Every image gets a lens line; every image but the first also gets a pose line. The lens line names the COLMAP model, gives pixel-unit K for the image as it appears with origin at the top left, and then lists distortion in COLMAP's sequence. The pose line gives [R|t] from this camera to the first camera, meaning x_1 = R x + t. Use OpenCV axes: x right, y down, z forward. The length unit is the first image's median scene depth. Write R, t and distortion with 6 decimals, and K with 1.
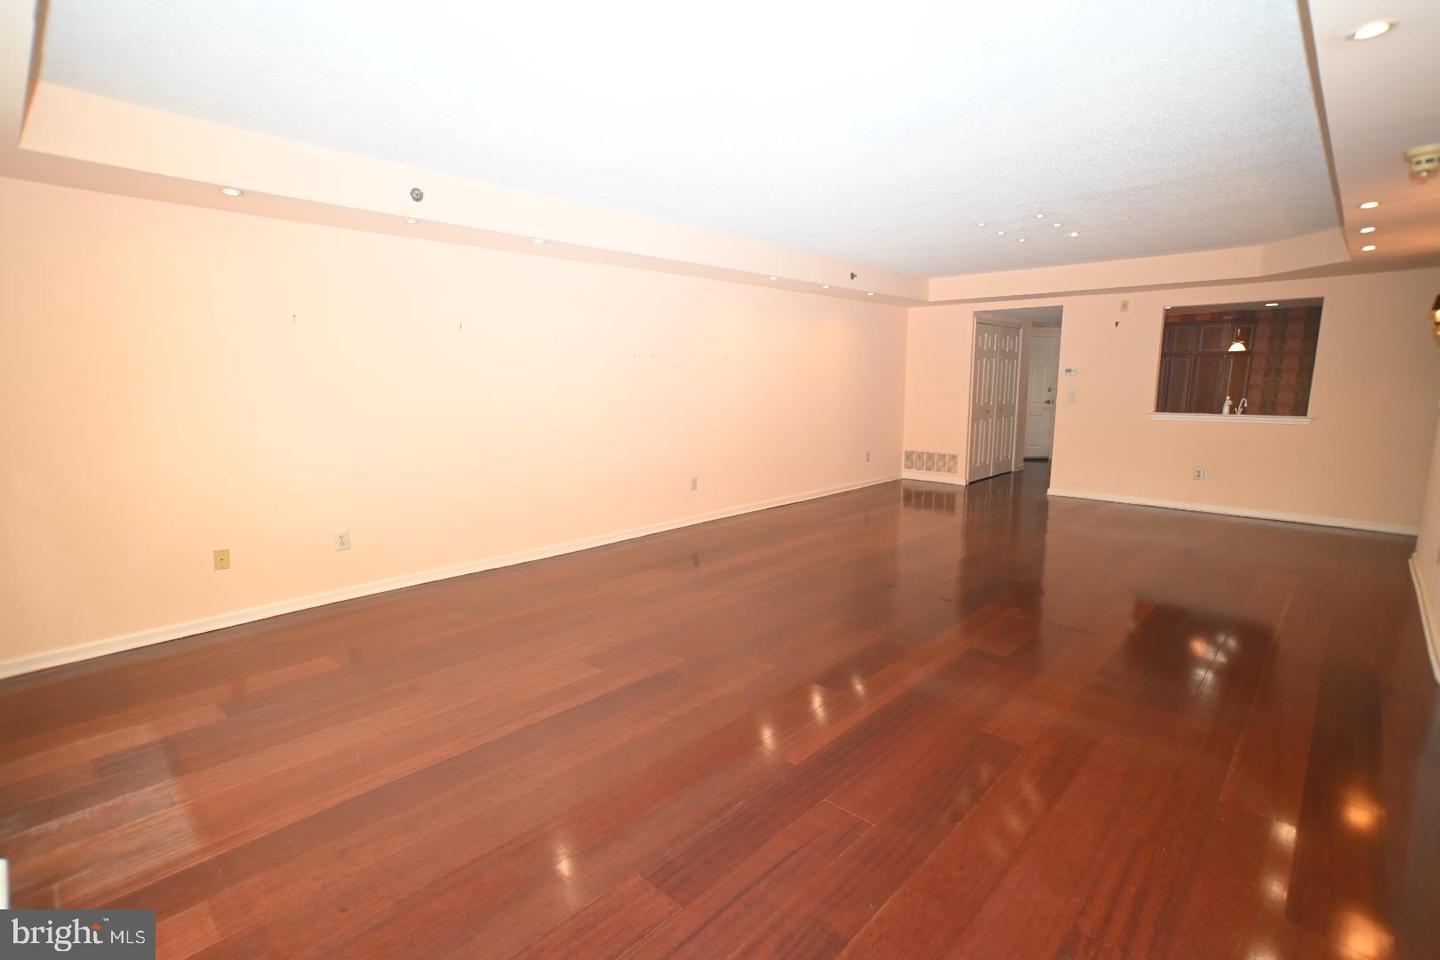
lens RADIAL K [[697.1, 0, 719.0], [0, 697.1, 487.5], [0, 0, 1]] dist [-0.046494, 0.047084]
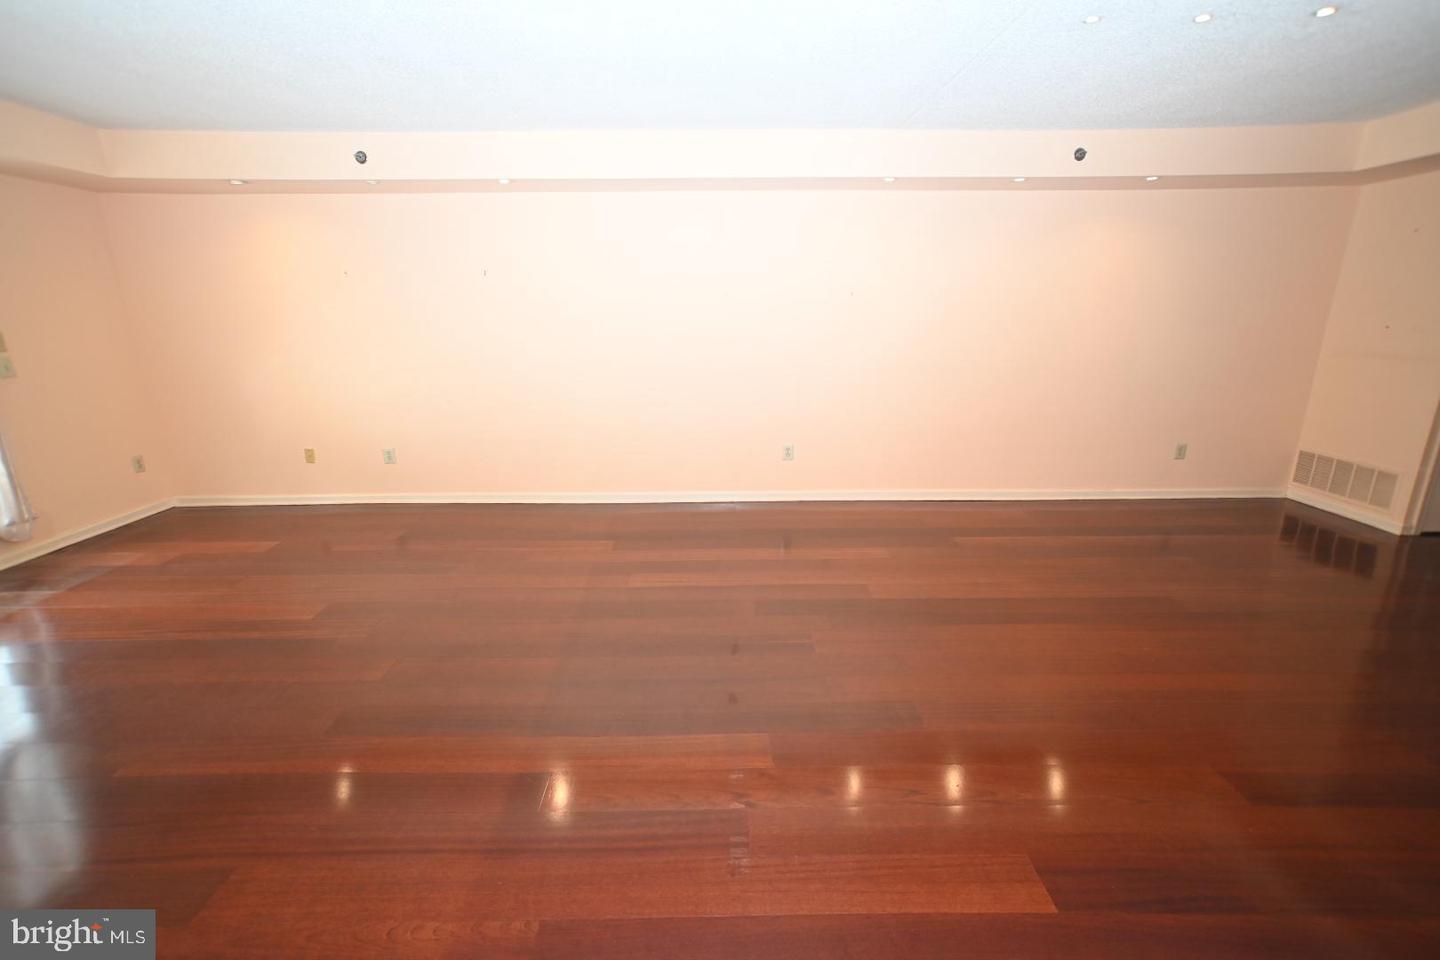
lens RADIAL K [[697.1, 0, 719.0], [0, 697.1, 487.5], [0, 0, 1]] dist [-0.046494, 0.047084]
pose [[0.686549, 0.192408, -0.701163, 1.148697], [-0.111342, 0.980798, 0.160122, -0.203794], [0.718508, -0.031862, 0.694789, 0.871418]]
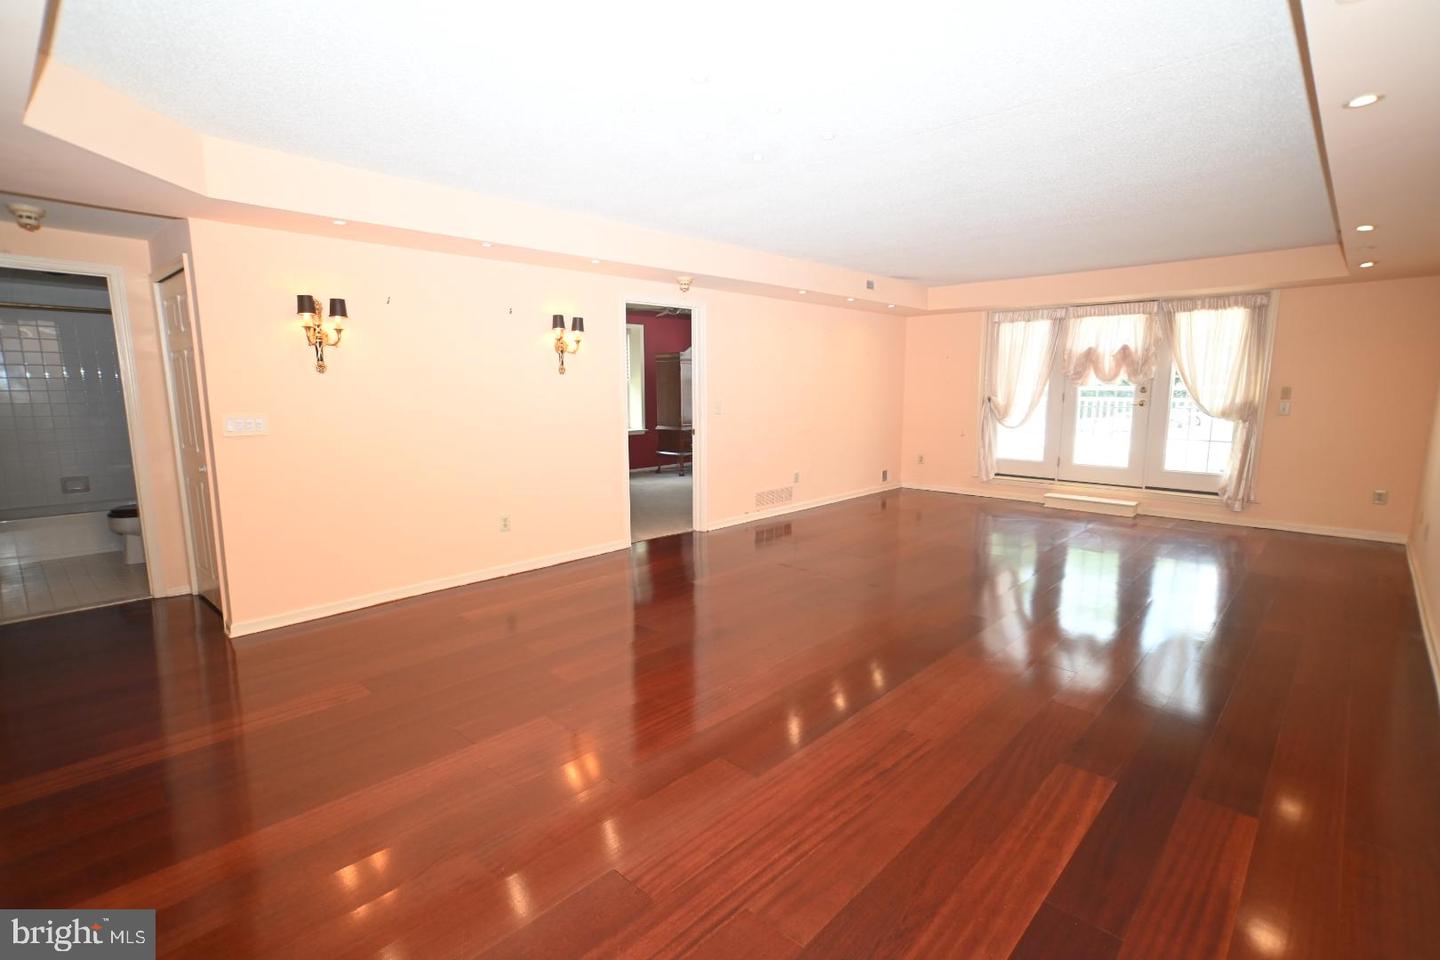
lens RADIAL K [[695.6, 0, 716.6], [0, 695.6, 493.6], [0, 0, 1]] dist [-0.046454, 0.045512]
pose [[0.999979, -0.005933, -0.002708, -0.021757], [0.005923, 0.999976, -0.003726, 0.003859], [0.002730, 0.003709, 0.999989, -0.023314]]
